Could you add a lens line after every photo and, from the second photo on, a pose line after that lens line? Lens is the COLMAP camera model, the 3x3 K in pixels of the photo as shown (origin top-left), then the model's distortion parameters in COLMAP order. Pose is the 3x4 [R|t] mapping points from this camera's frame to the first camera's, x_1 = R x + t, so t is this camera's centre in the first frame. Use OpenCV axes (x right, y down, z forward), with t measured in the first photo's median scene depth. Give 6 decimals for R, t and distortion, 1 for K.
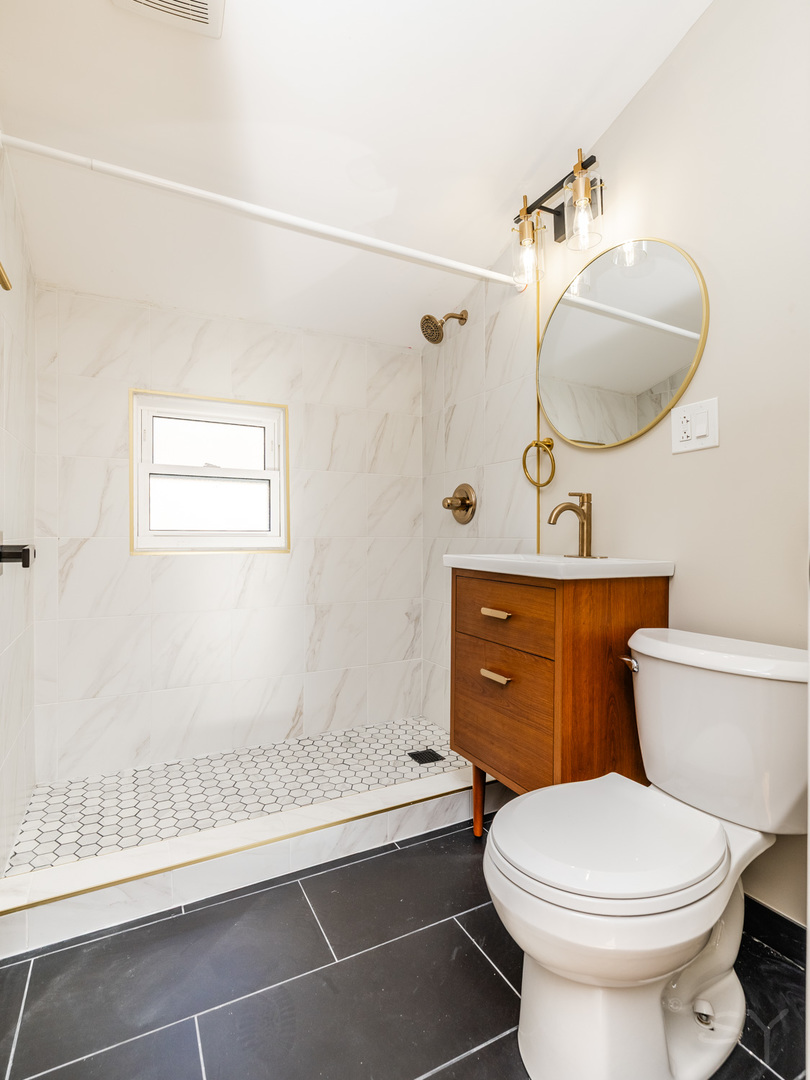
lens RADIAL K [[544.5, 0, 405.0], [0, 544.5, 540.0], [0, 0, 1]] dist [0.002860, 0.000454]
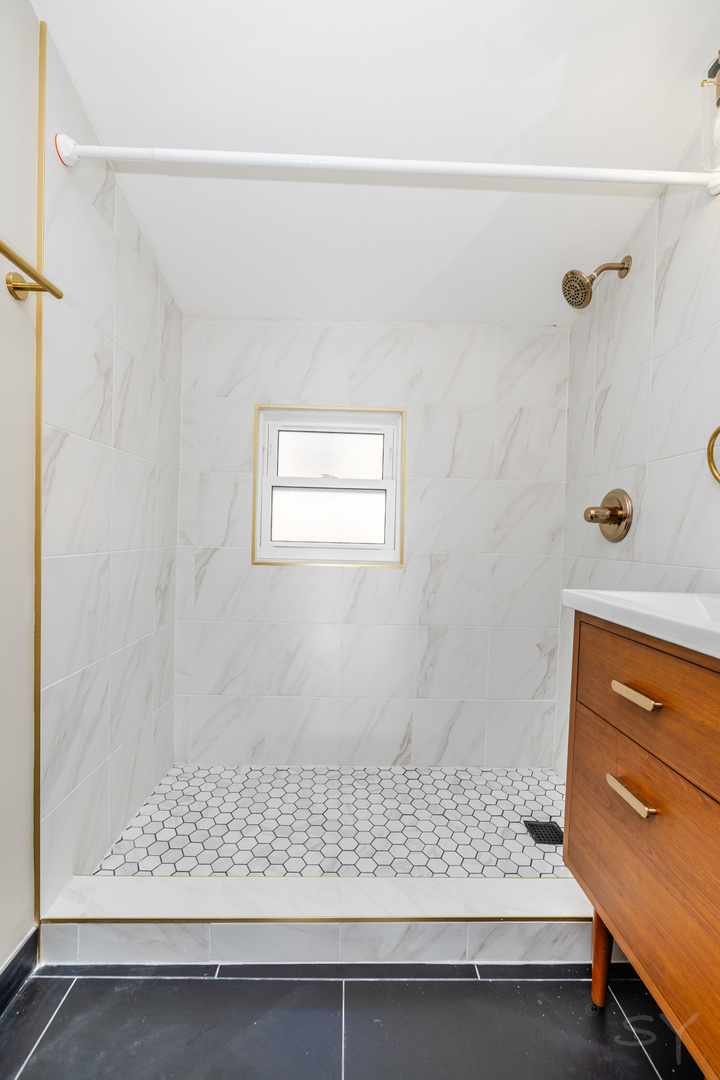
lens RADIAL K [[478.9, 0, 359.0], [0, 478.9, 555.6], [0, 0, 1]] dist [0.000127, 0.000362]
pose [[0.905058, 0.035179, -0.423832, 0.071228], [-0.024579, 0.999234, 0.030454, -0.022446], [0.424578, -0.017145, 0.905229, 0.247475]]
